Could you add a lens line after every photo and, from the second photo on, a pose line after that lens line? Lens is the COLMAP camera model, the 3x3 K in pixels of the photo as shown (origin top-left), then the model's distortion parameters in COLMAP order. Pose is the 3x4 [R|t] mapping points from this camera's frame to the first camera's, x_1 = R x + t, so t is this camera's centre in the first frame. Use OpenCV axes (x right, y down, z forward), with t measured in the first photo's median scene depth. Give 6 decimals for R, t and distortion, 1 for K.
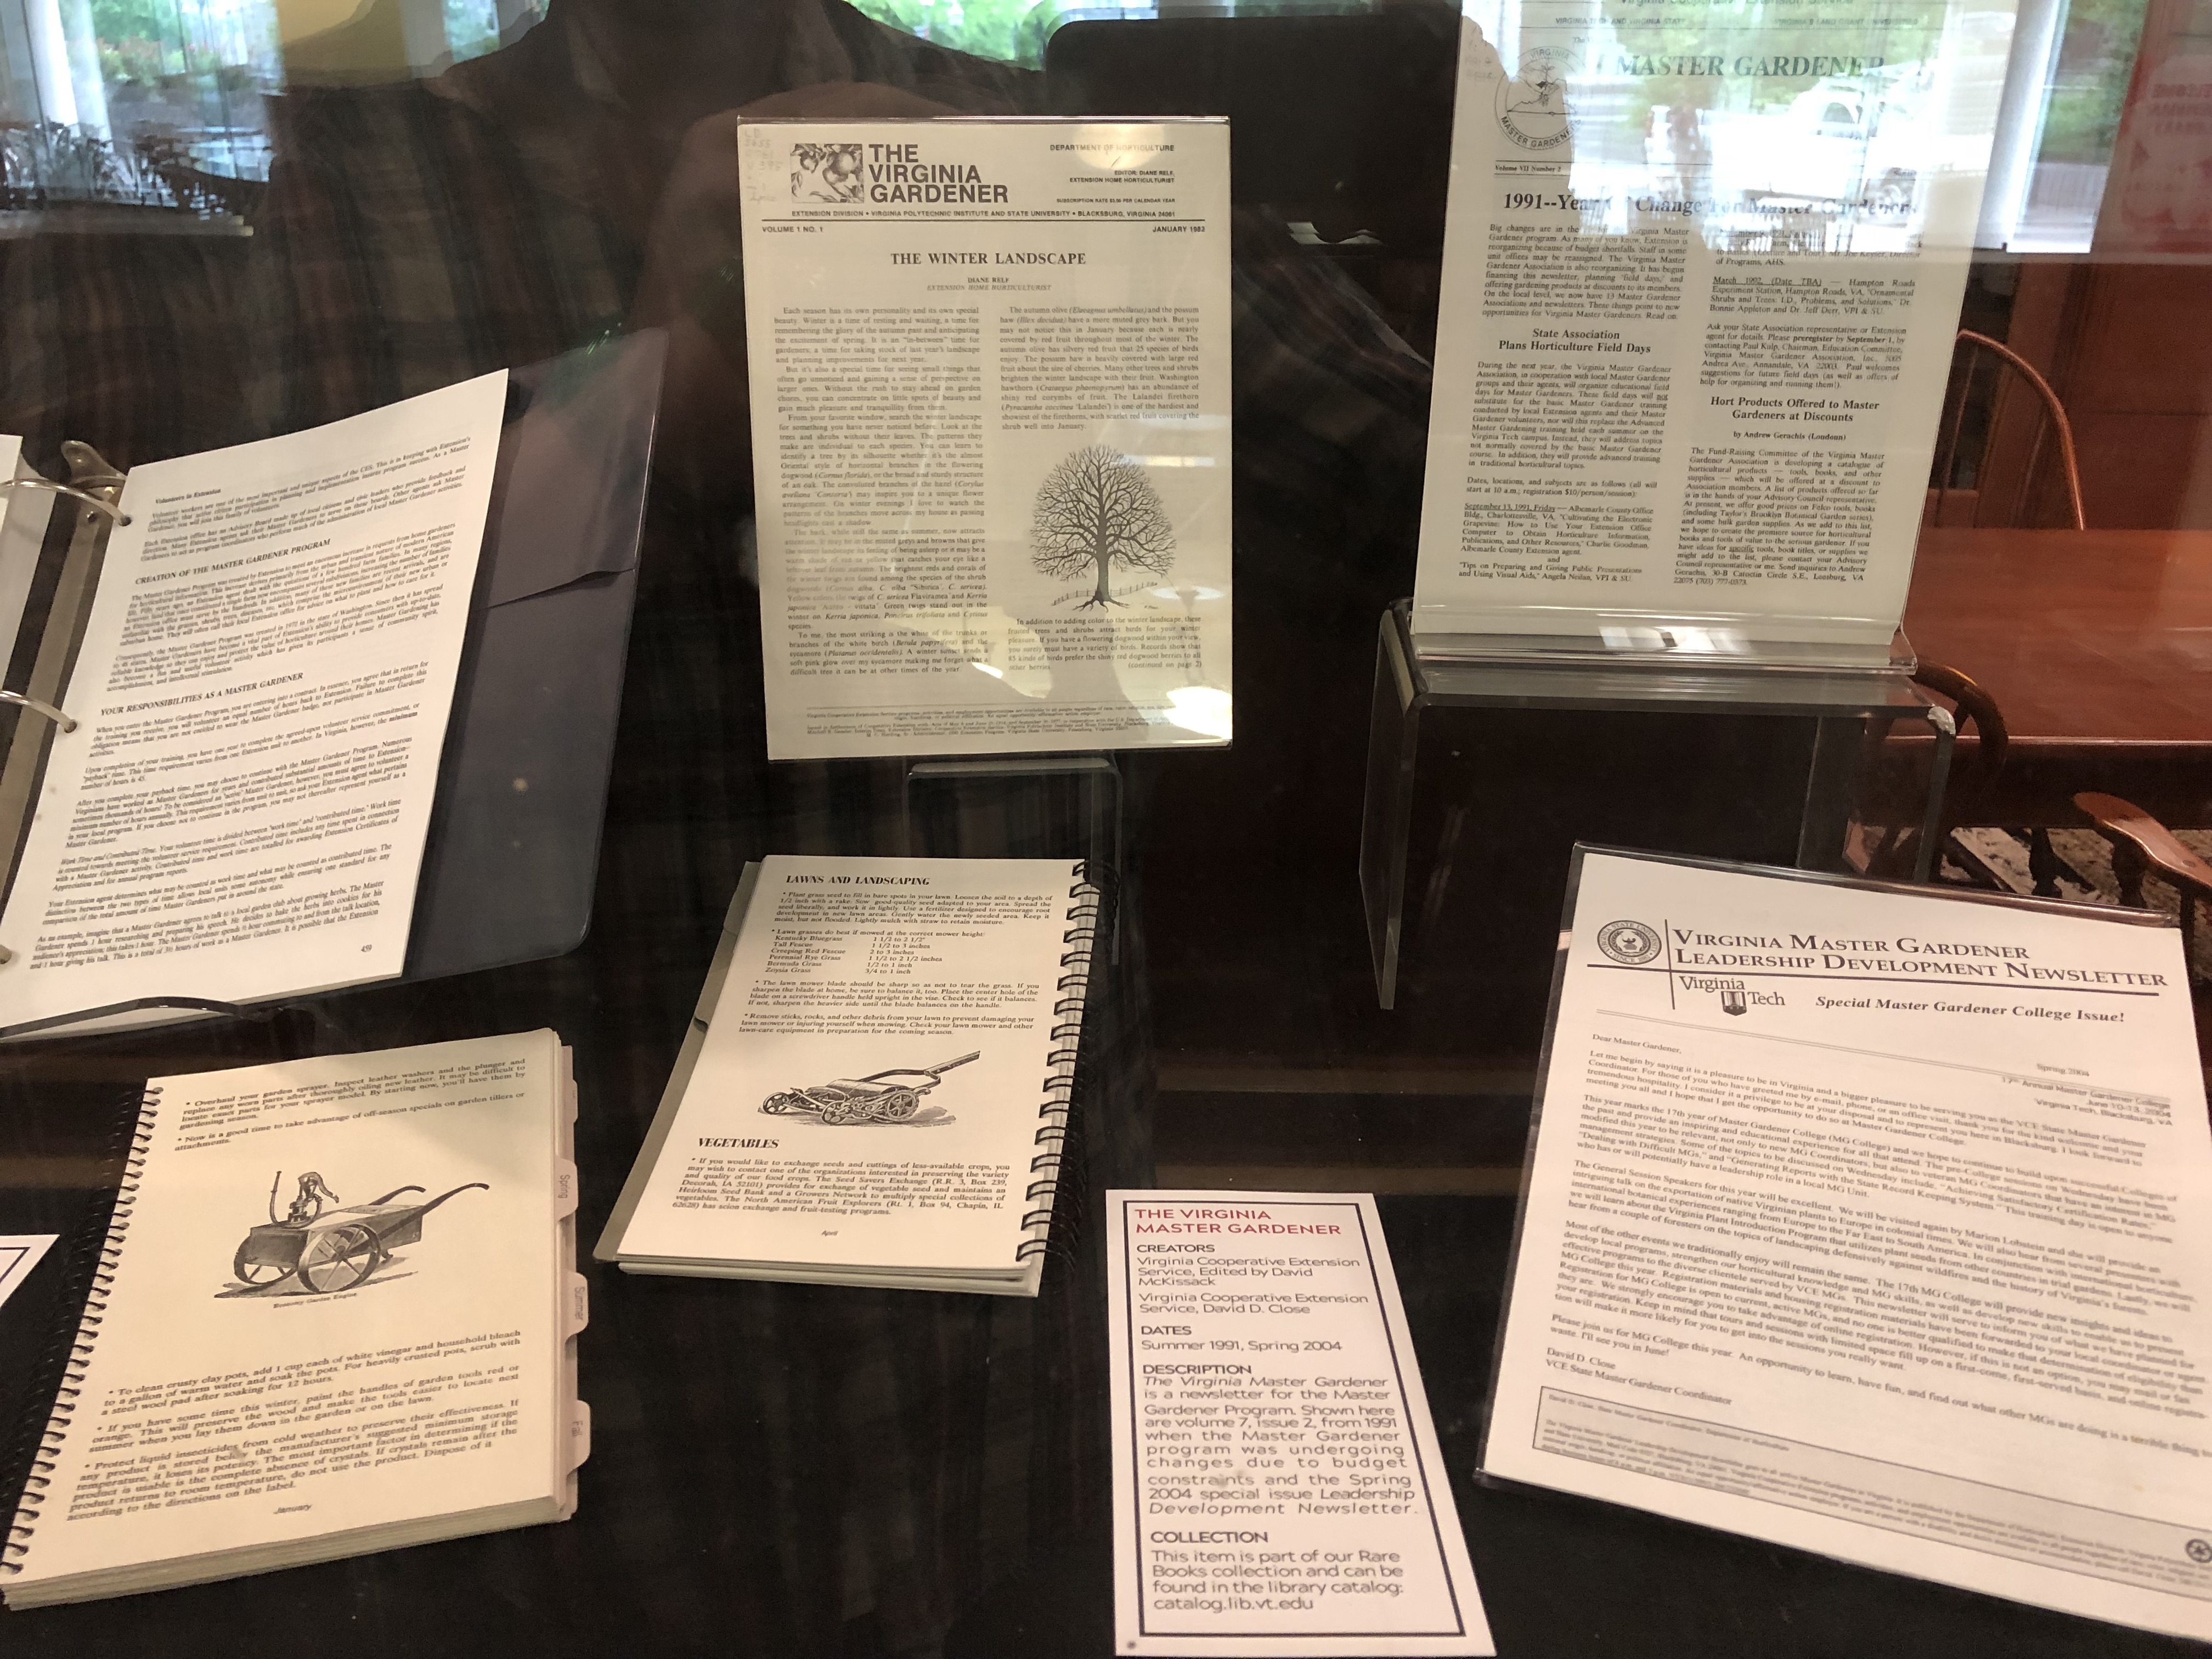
lens RADIAL K [[1866.8, 0, 1110.1], [0, 1866.8, 846.2], [0, 0, 1]] dist [0.055305, -0.076016]
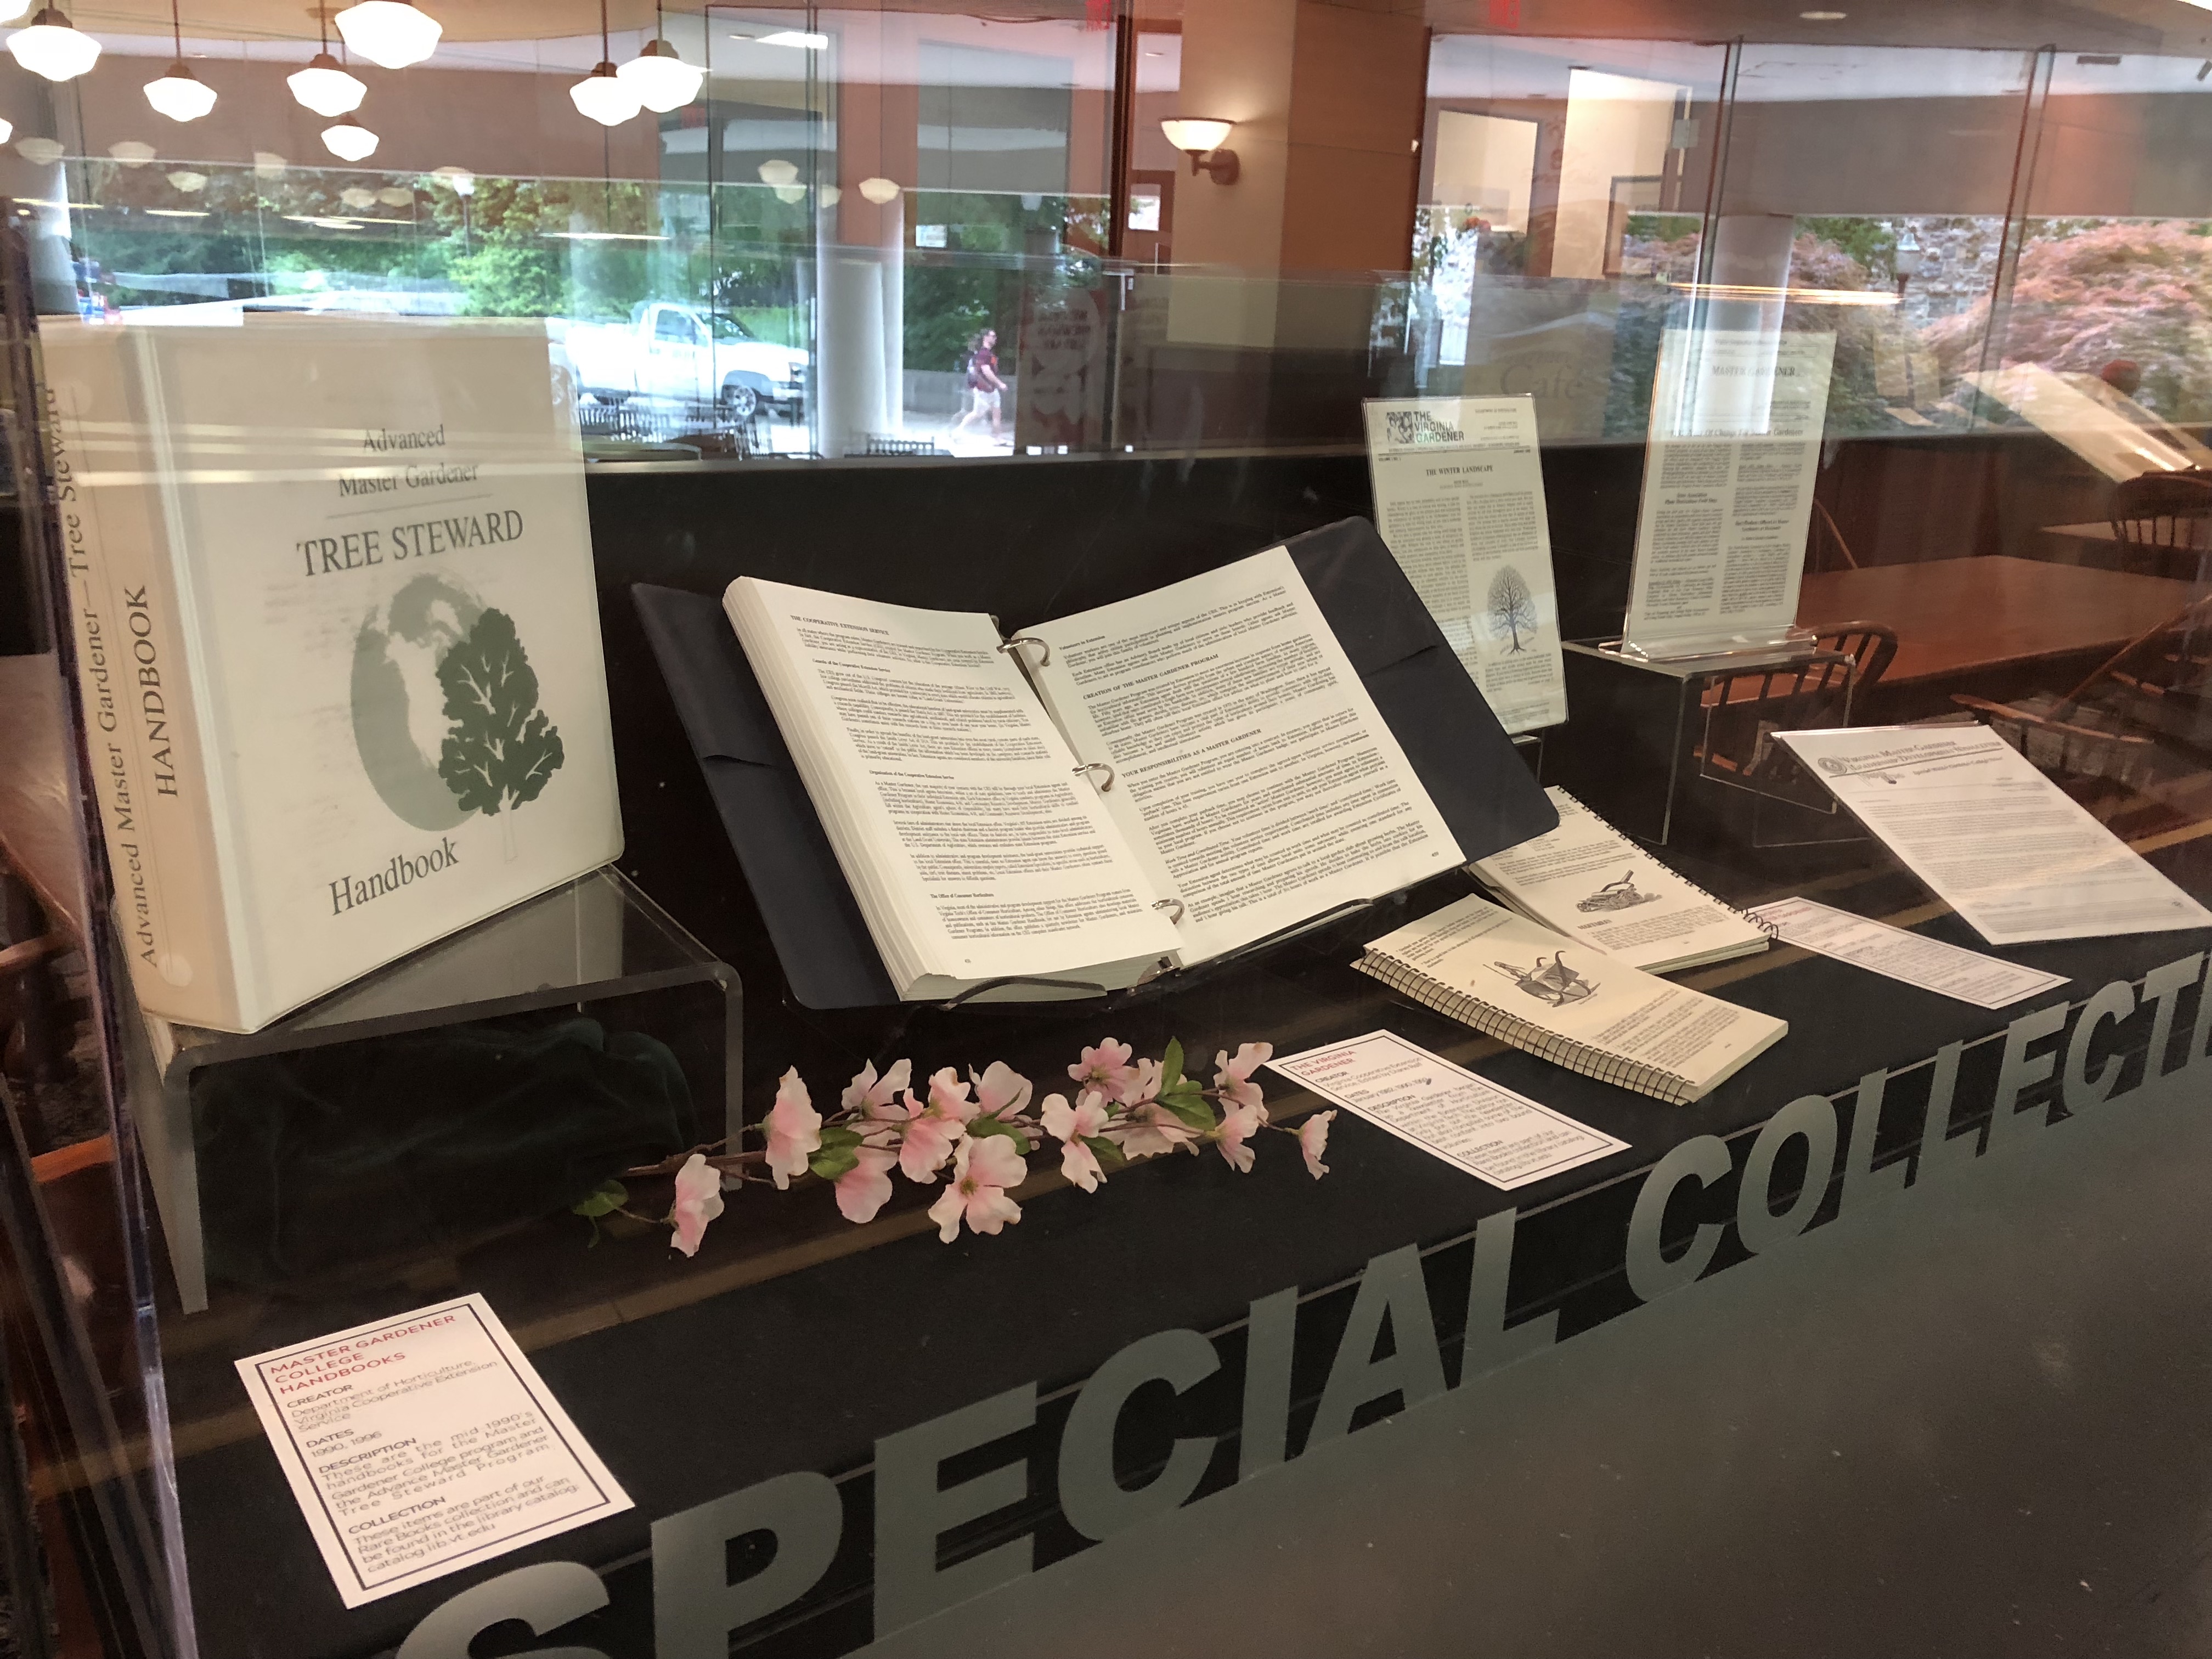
lens RADIAL K [[1866.8, 0, 1102.8], [0, 1866.8, 828.5], [0, 0, 1]] dist [0.055305, -0.076016]
pose [[0.814542, -0.147070, 0.561152, -1.445744], [0.204809, 0.977944, -0.040985, 0.033146], [-0.542747, 0.148313, 0.826698, -0.279708]]
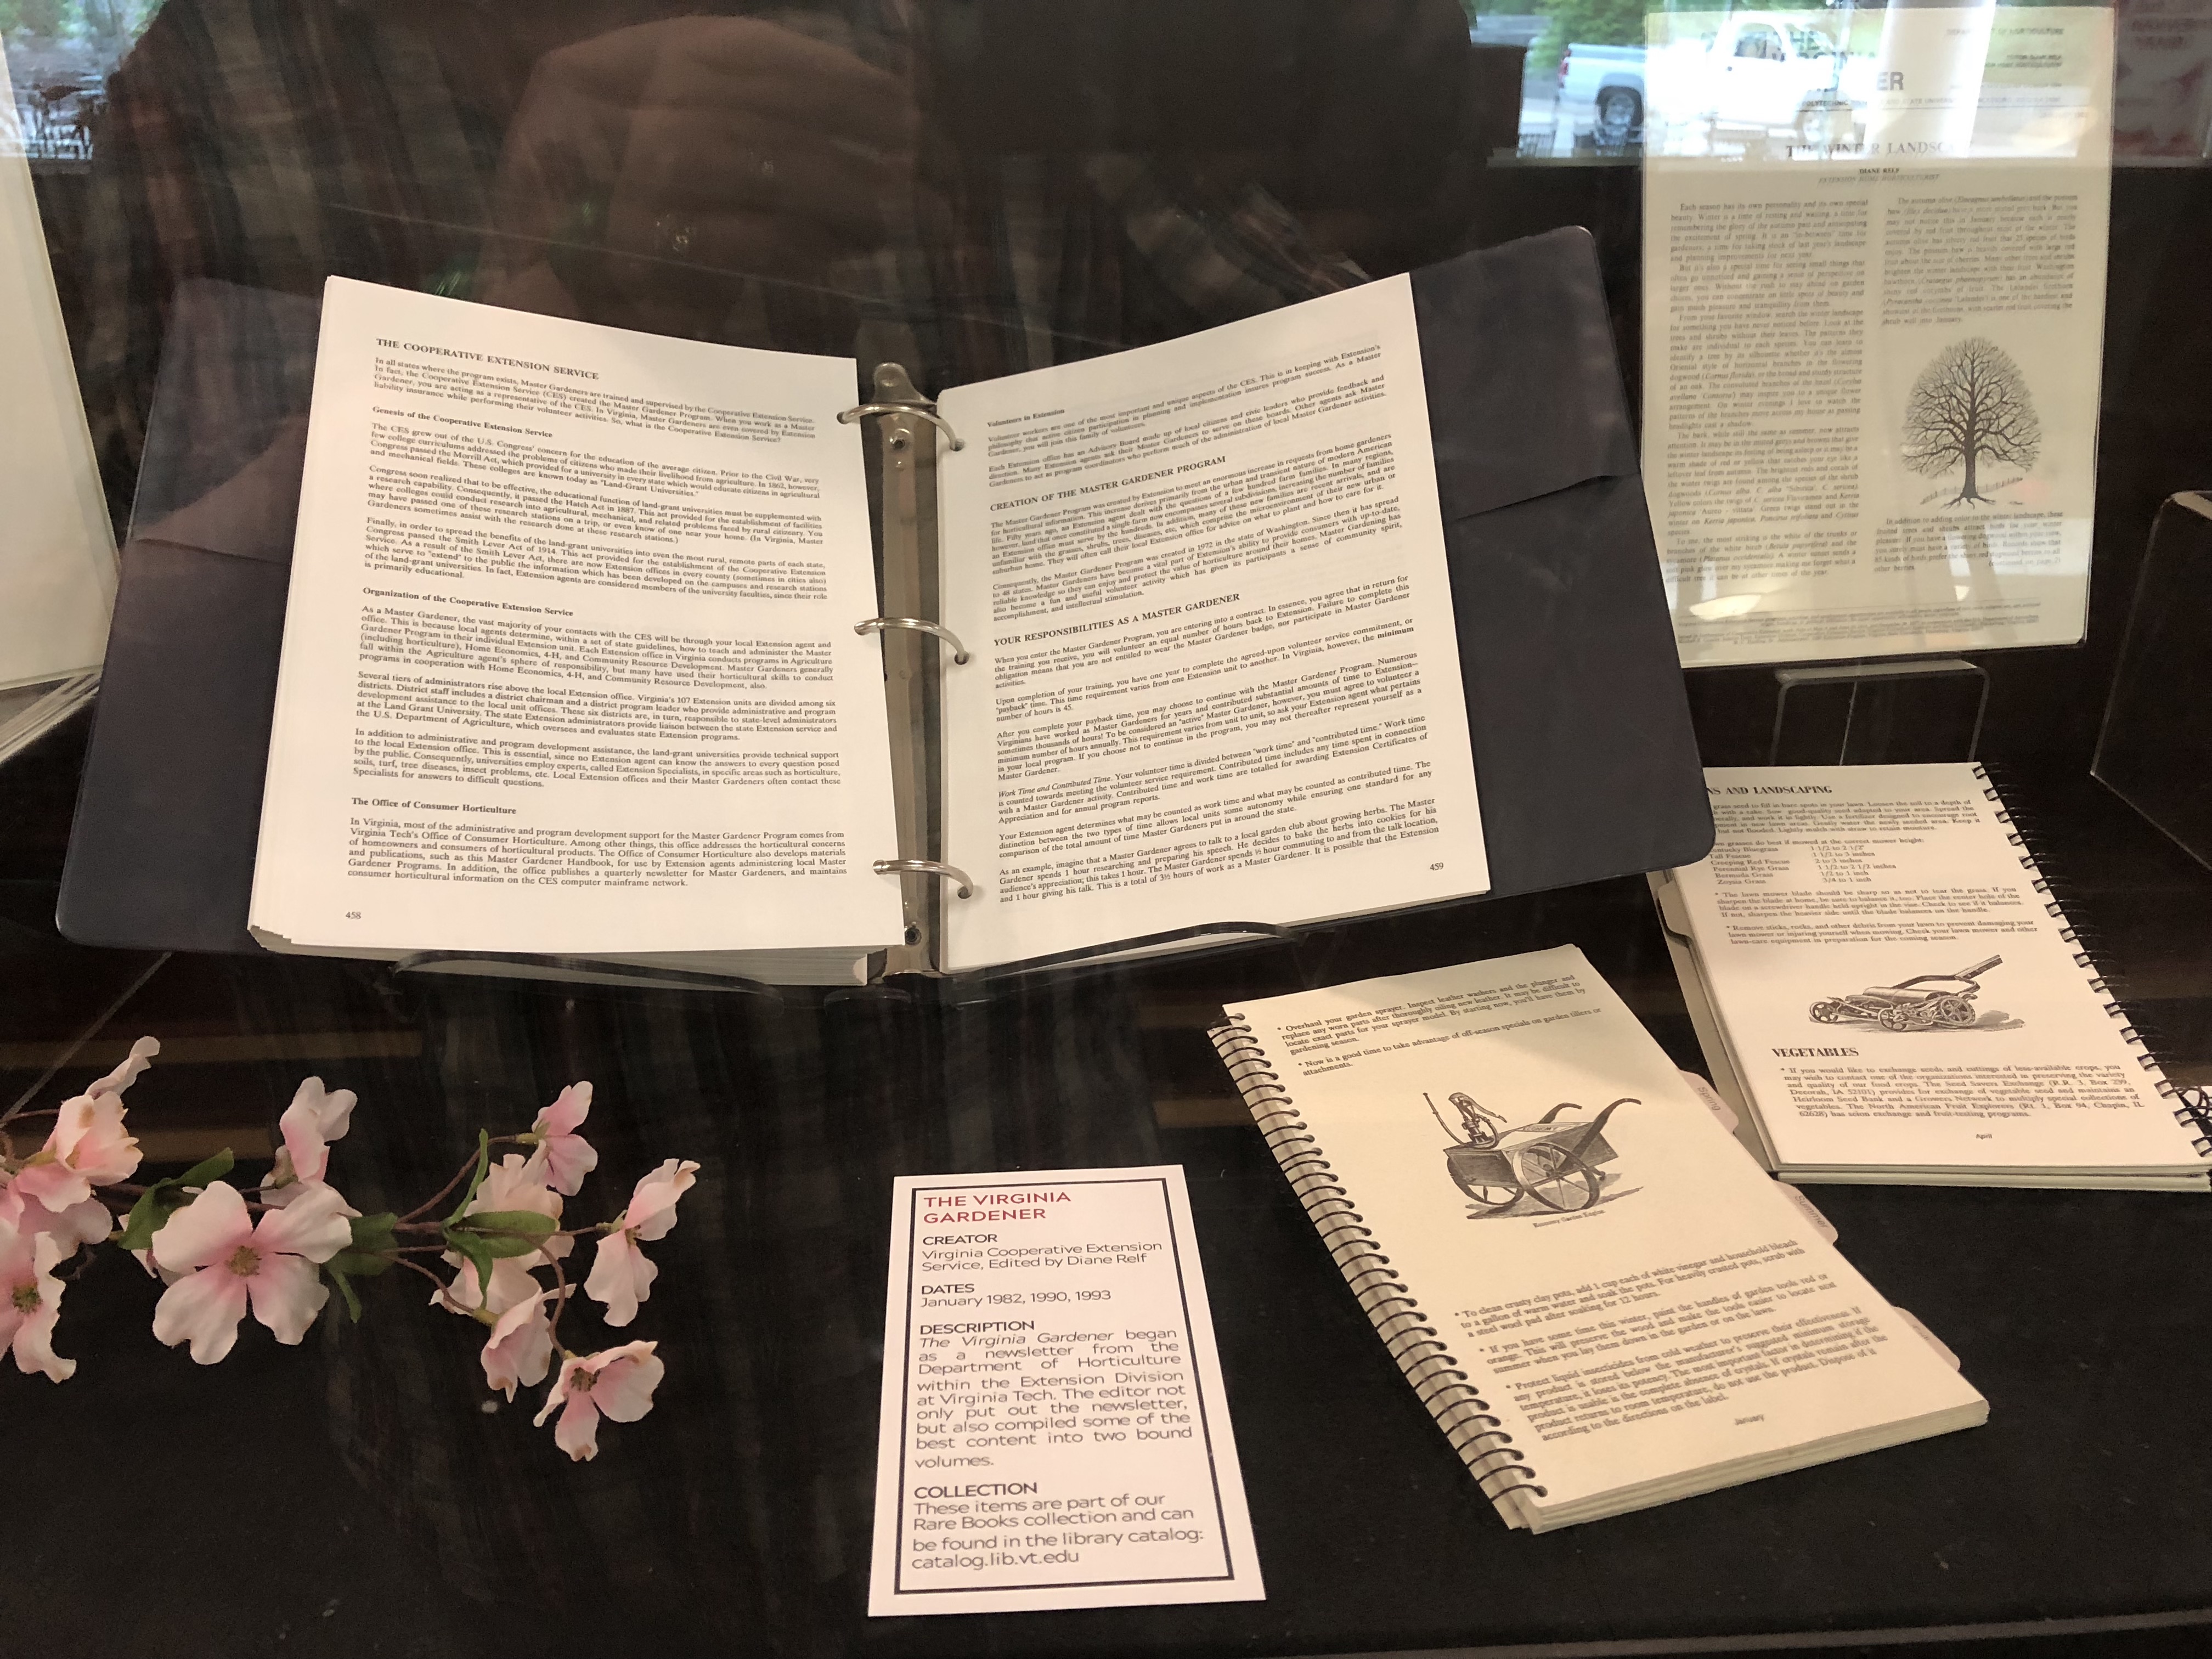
lens RADIAL K [[1866.8, 0, 1066.6], [0, 1866.8, 837.0], [0, 0, 1]] dist [0.055305, -0.076016]
pose [[0.998777, -0.032136, 0.037584, -0.542223], [0.031154, 0.999165, 0.026424, 0.005887], [-0.038402, -0.025221, 0.998944, 0.026494]]
